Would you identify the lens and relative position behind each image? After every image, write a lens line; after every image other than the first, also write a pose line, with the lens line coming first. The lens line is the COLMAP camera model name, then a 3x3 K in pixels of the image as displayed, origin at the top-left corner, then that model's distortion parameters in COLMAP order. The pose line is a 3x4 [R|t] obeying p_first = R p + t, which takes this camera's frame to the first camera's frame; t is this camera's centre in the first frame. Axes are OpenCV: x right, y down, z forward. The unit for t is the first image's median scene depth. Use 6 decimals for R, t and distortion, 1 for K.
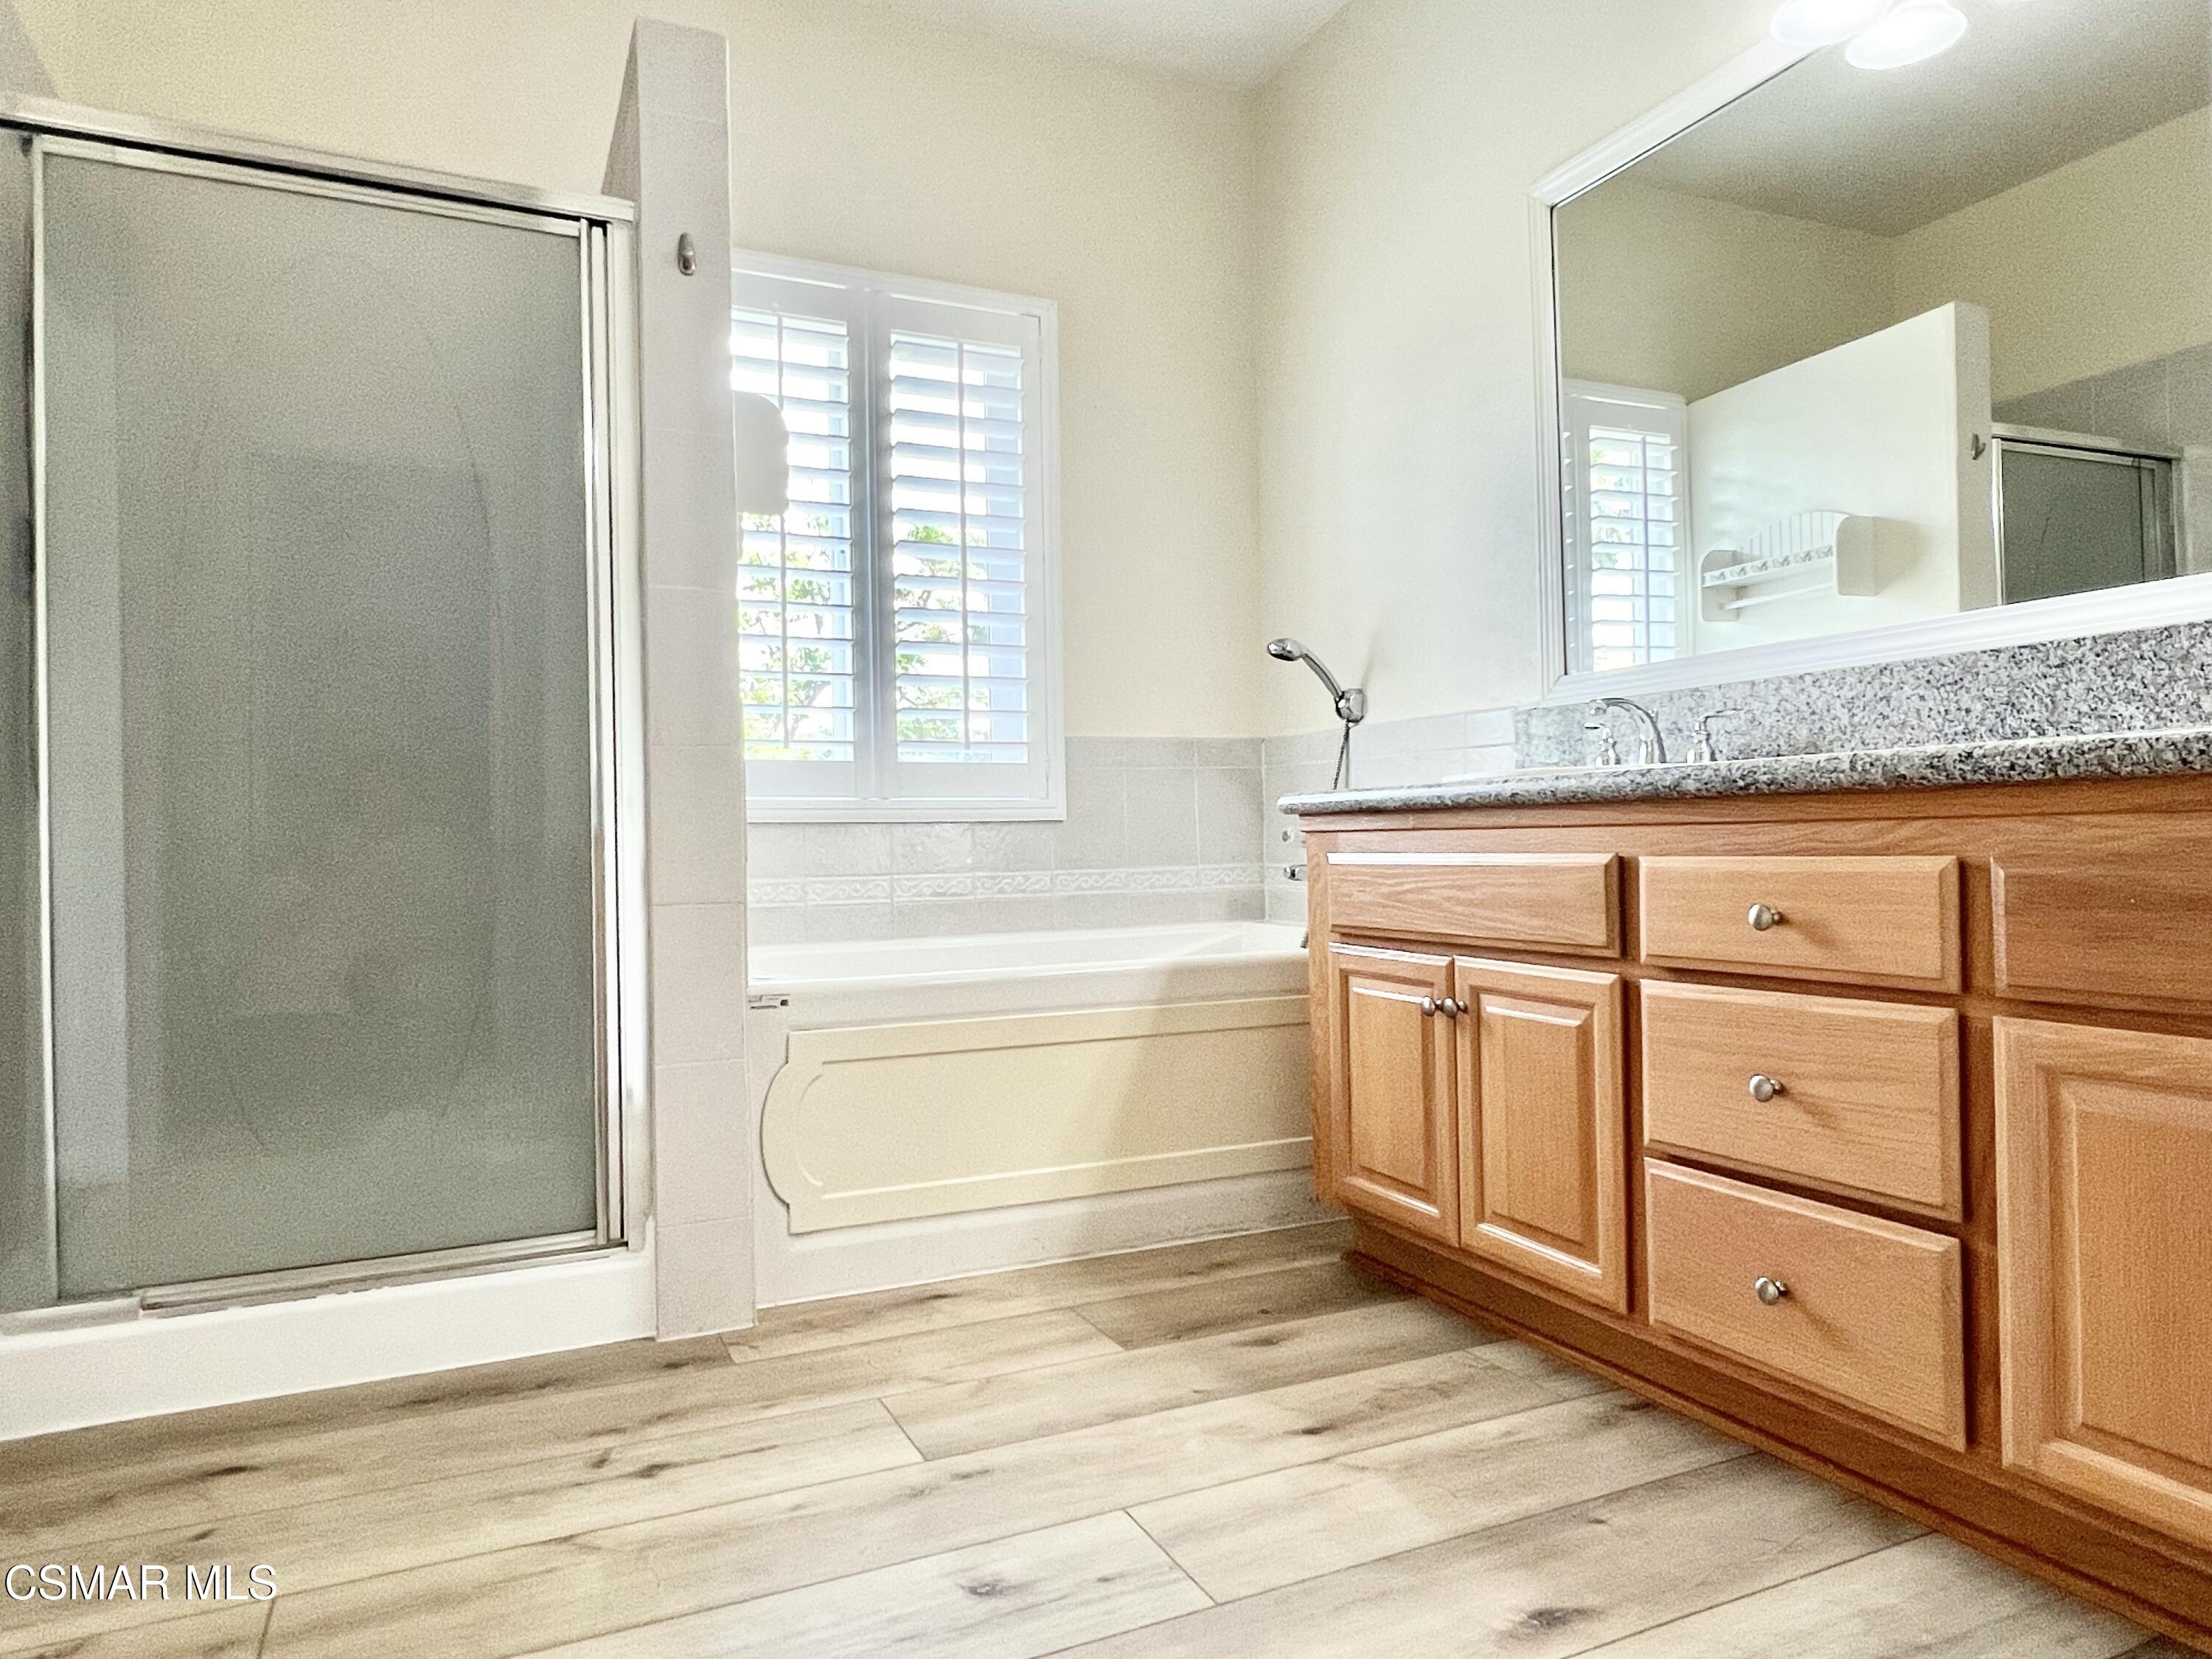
lens RADIAL K [[1398.8, 0, 1106.0], [0, 1398.8, 829.5], [0, 0, 1]] dist [-0.001107, -0.003045]
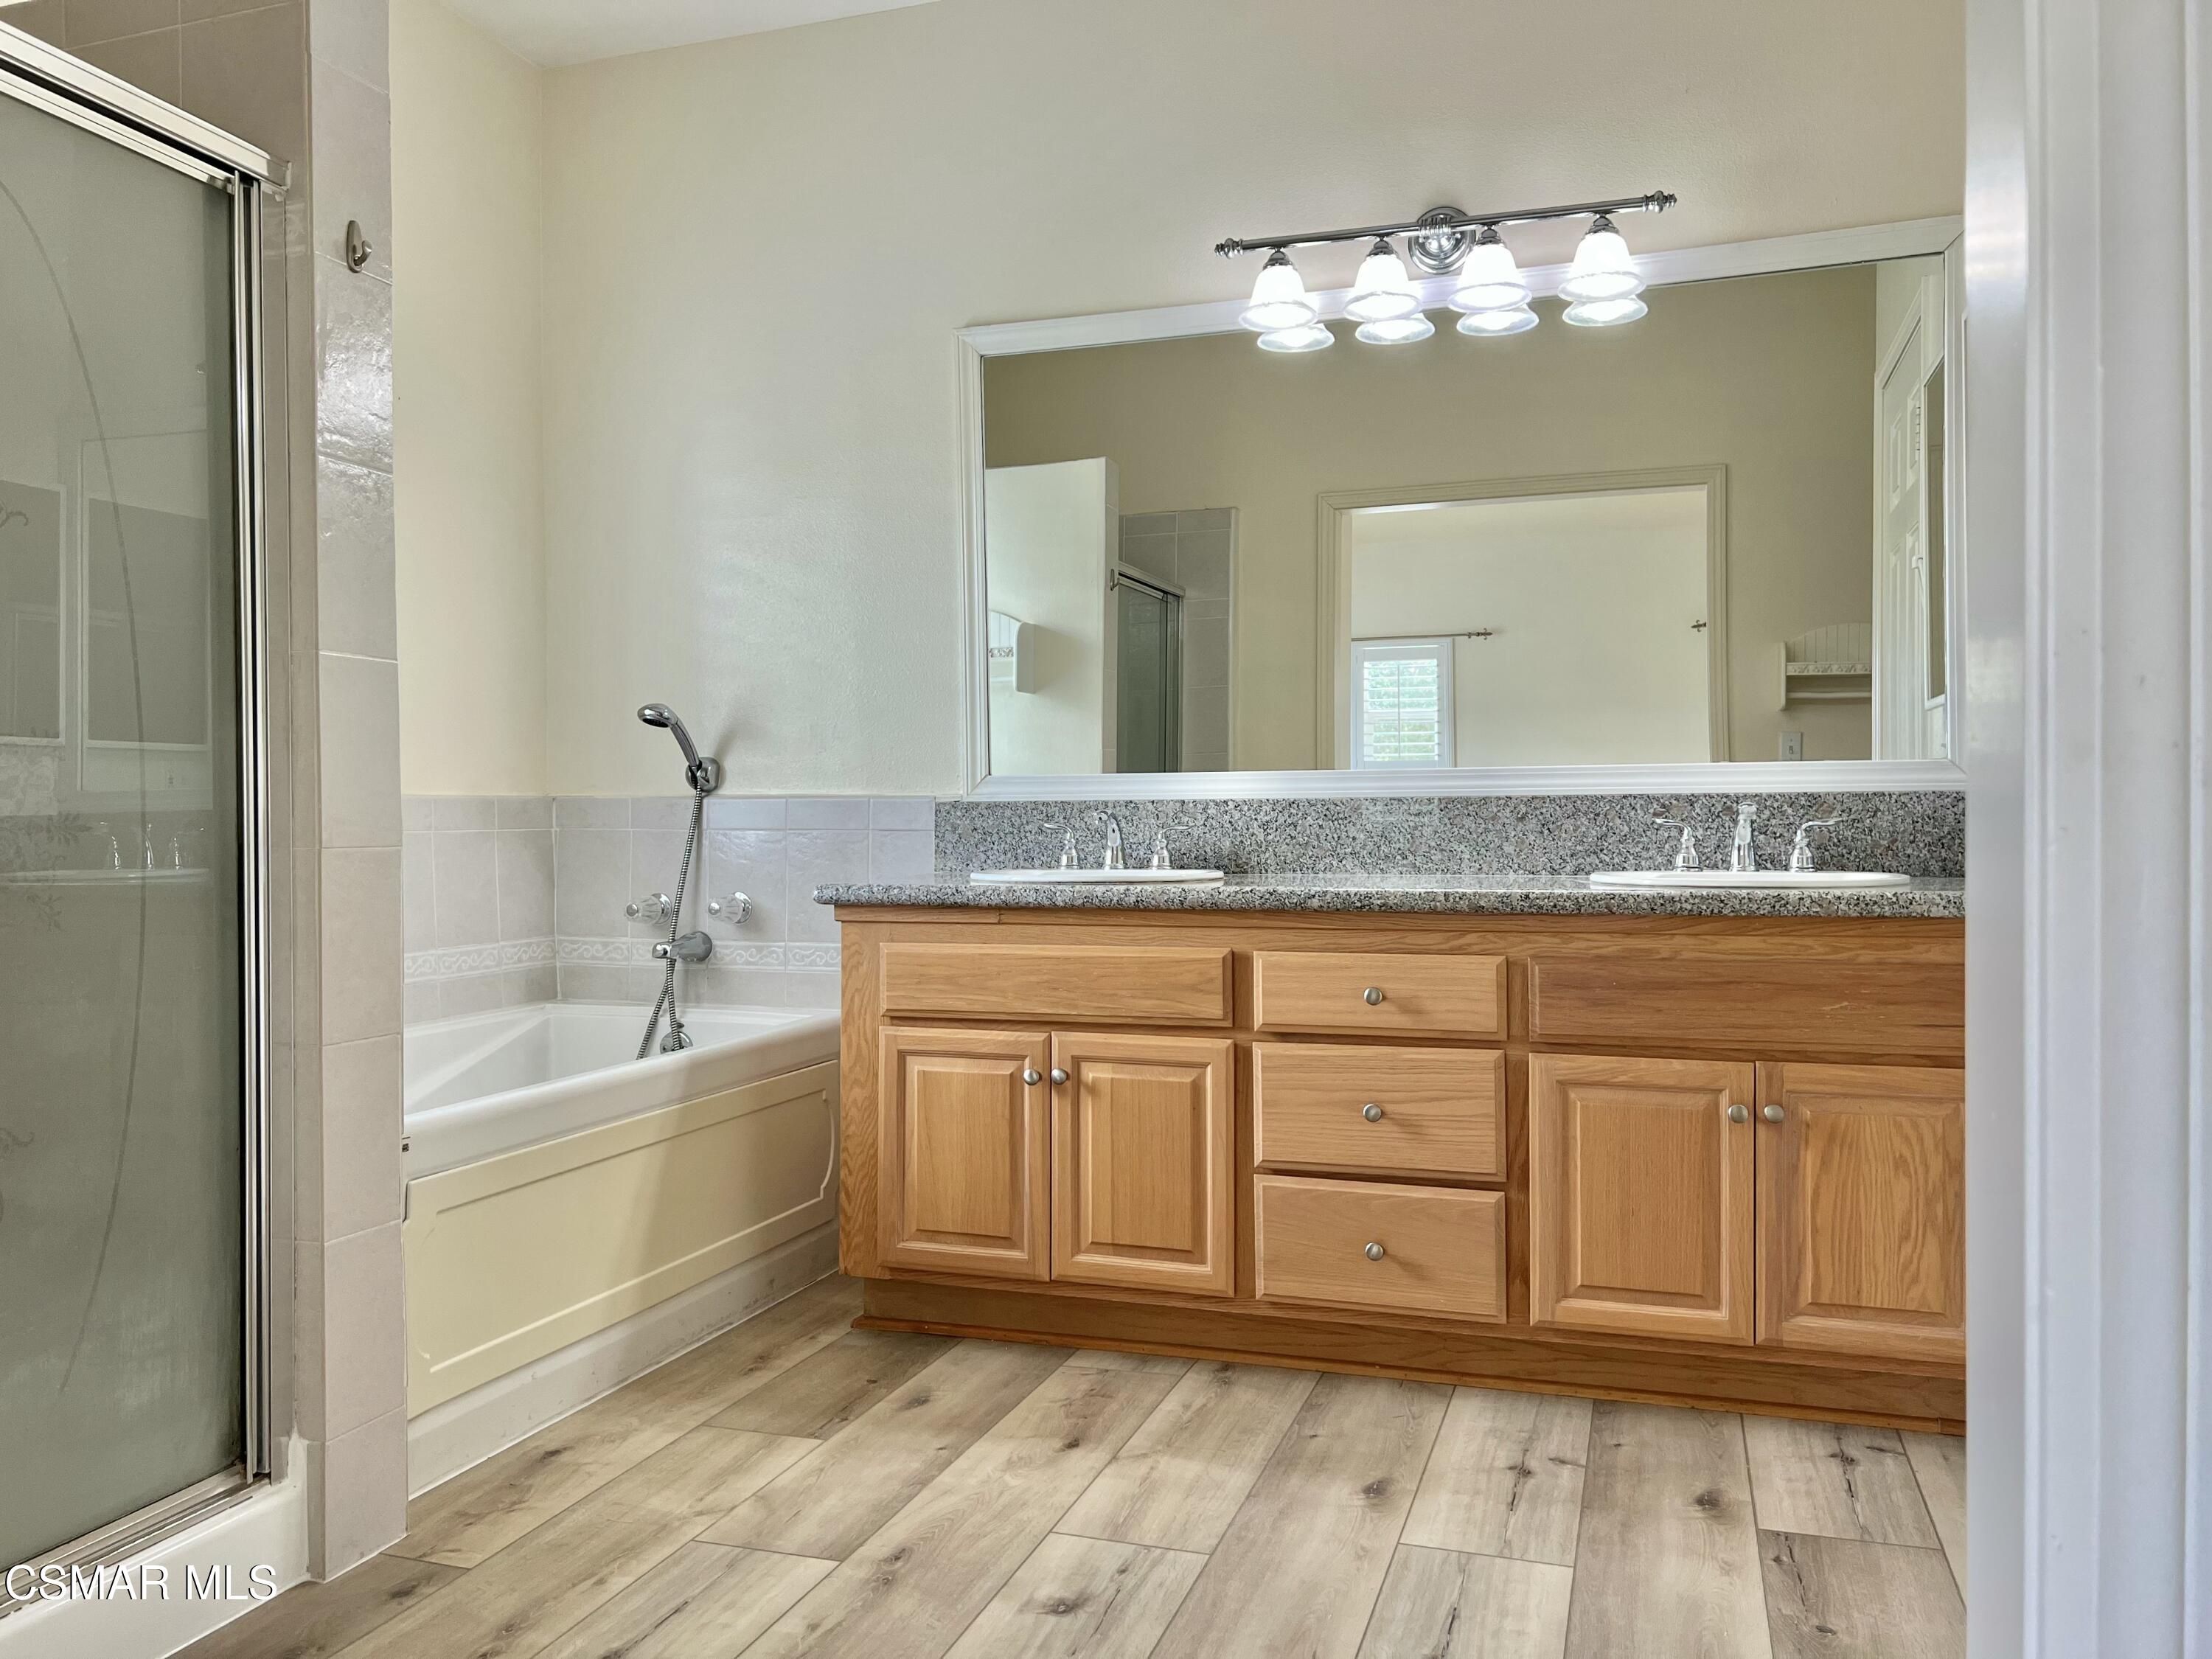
lens RADIAL K [[1665.1, 0, 1106.0], [0, 1665.1, 829.5], [0, 0, 1]] dist [0.065789, -0.112123]
pose [[0.686244, 0.014714, 0.727222, -0.839128], [-0.012882, 0.999884, -0.008074, -0.079290], [-0.727257, -0.003827, 0.686354, 0.000463]]
